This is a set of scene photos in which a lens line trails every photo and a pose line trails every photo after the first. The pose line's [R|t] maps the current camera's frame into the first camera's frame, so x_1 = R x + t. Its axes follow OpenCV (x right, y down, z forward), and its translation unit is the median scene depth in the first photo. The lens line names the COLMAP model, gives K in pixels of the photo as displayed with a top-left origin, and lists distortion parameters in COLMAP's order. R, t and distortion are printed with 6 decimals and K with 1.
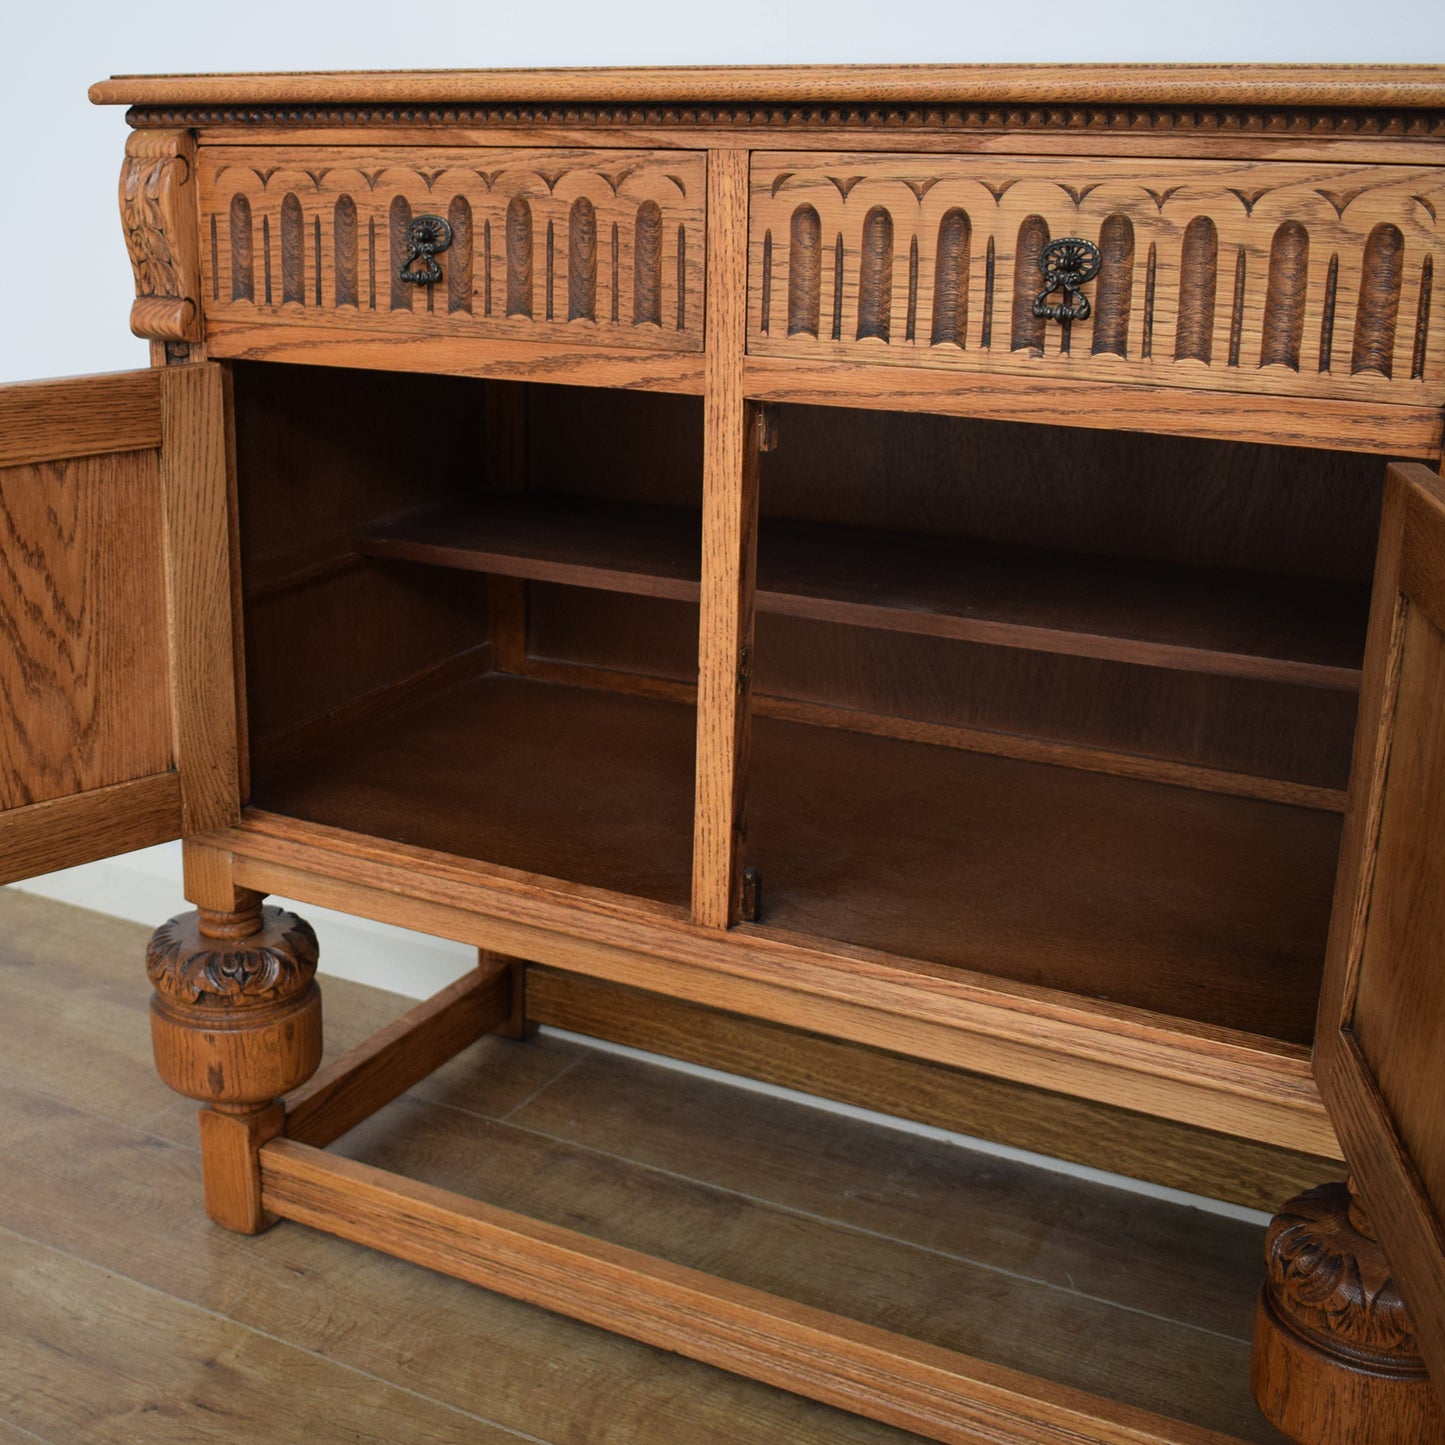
lens RADIAL K [[2036.4, 0, 455.1], [0, 2036.4, 732.3], [0, 0, 1]] dist [-0.086023, 0.000000]
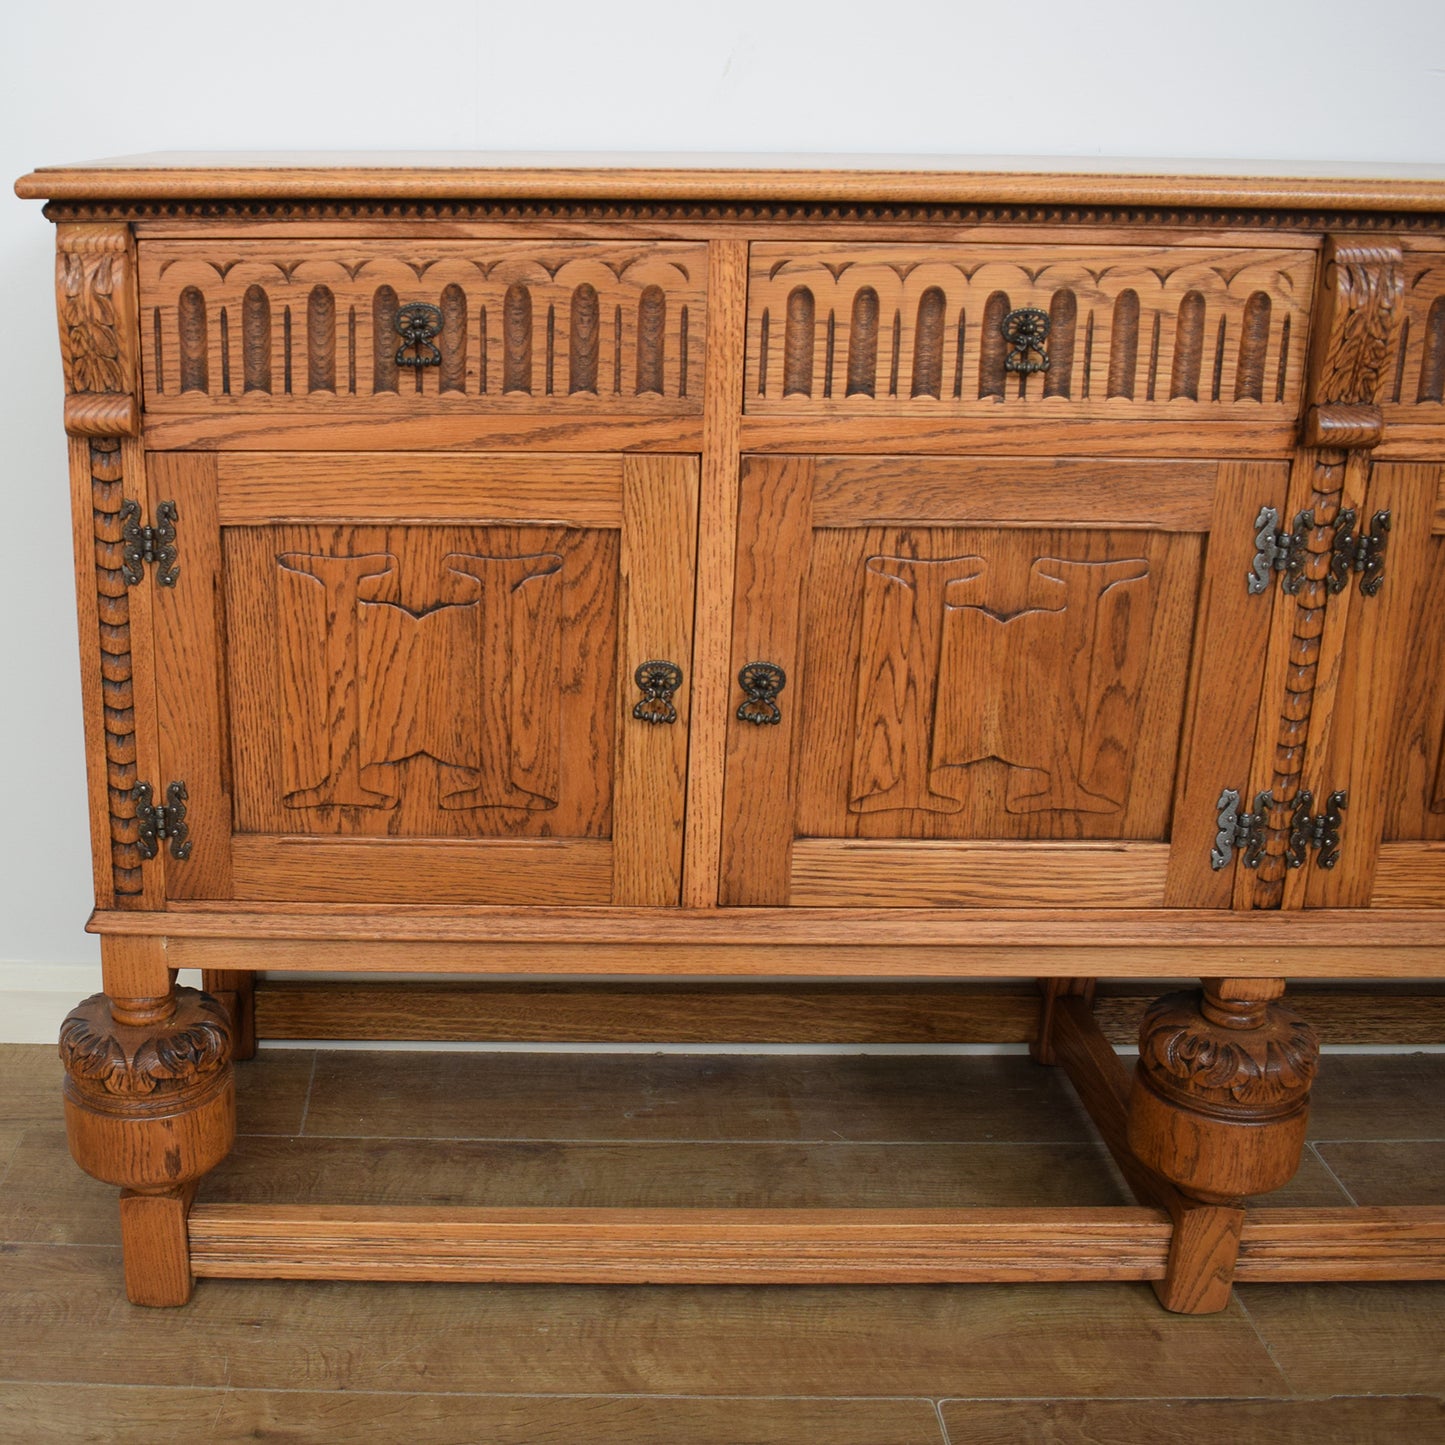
lens RADIAL K [[1842.6, 0, 454.4], [0, 1842.6, 694.8], [0, 0, 1]] dist [-0.089668, 0.000000]
pose [[0.851118, -0.146308, 0.504175, -0.519326], [0.150826, 0.988039, 0.032106, -0.080893], [-0.502842, 0.048717, 0.863004, 0.170048]]
